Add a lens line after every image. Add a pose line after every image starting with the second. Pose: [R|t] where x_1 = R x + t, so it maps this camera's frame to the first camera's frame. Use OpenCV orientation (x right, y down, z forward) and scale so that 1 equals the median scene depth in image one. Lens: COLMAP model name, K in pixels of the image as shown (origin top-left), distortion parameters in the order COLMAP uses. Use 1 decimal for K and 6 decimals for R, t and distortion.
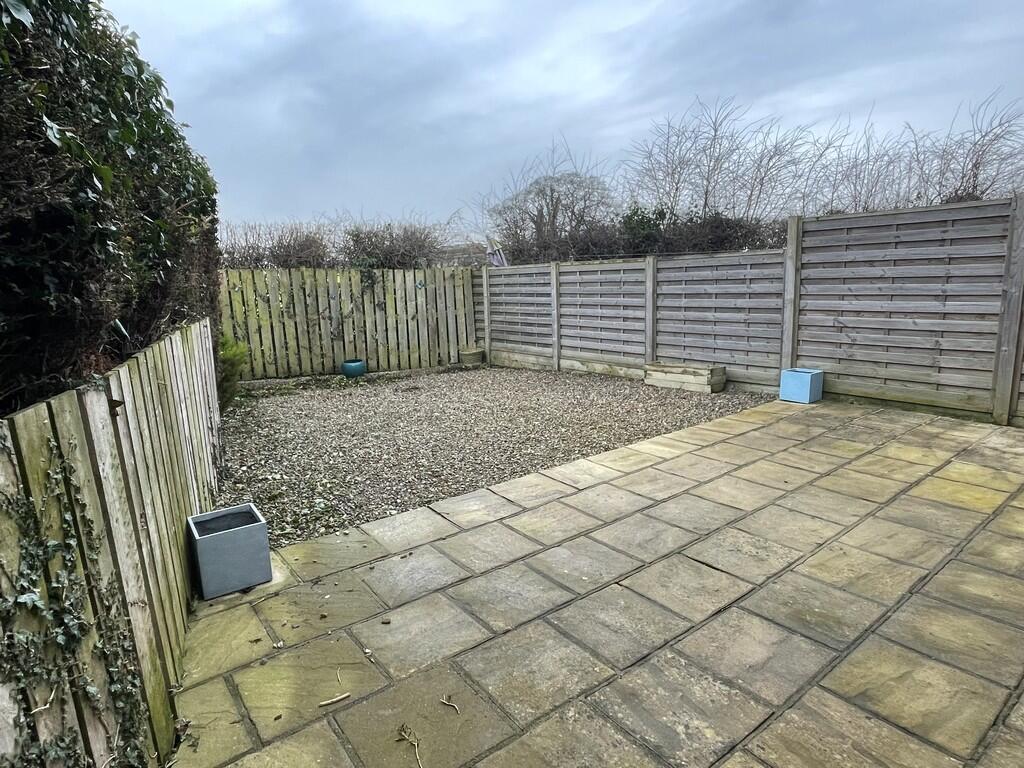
lens RADIAL K [[593.9, 0, 509.4], [0, 593.9, 390.0], [0, 0, 1]] dist [0.002480, -0.002444]
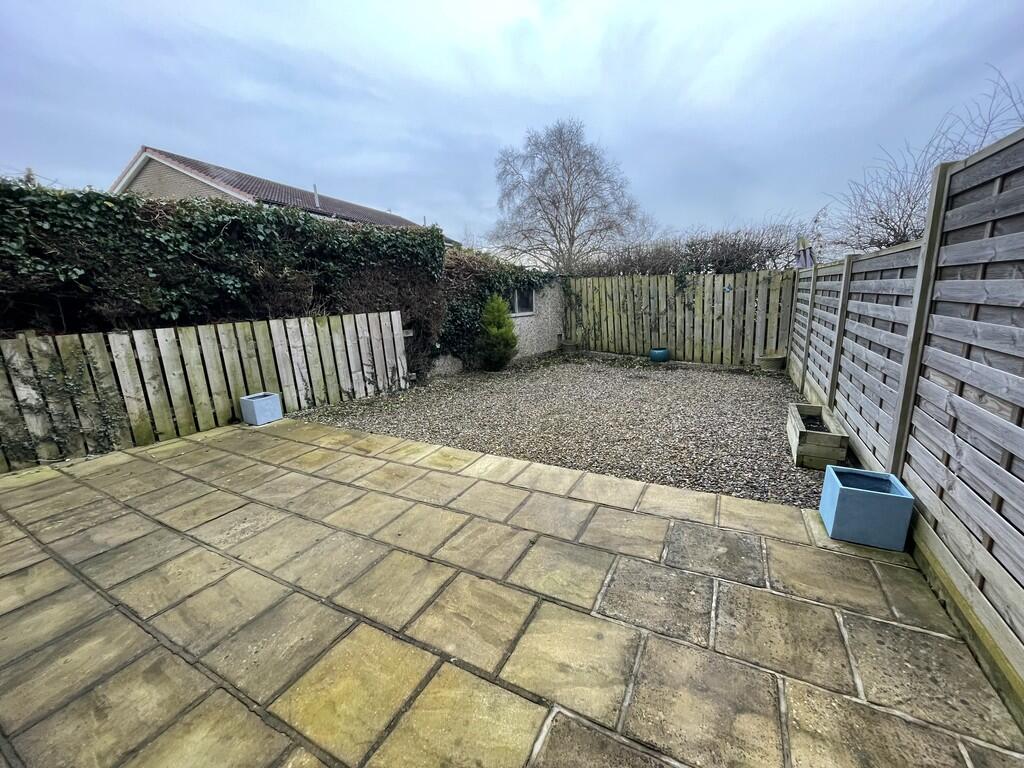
lens RADIAL K [[412.4, 0, 506.3], [0, 412.4, 383.9], [0, 0, 1]] dist [-0.001949, -0.000070]
pose [[0.397958, 0.216986, -0.891373, 0.896555], [-0.149143, 0.974003, 0.170515, -0.170753], [0.905199, 0.065084, 0.419974, 0.751875]]
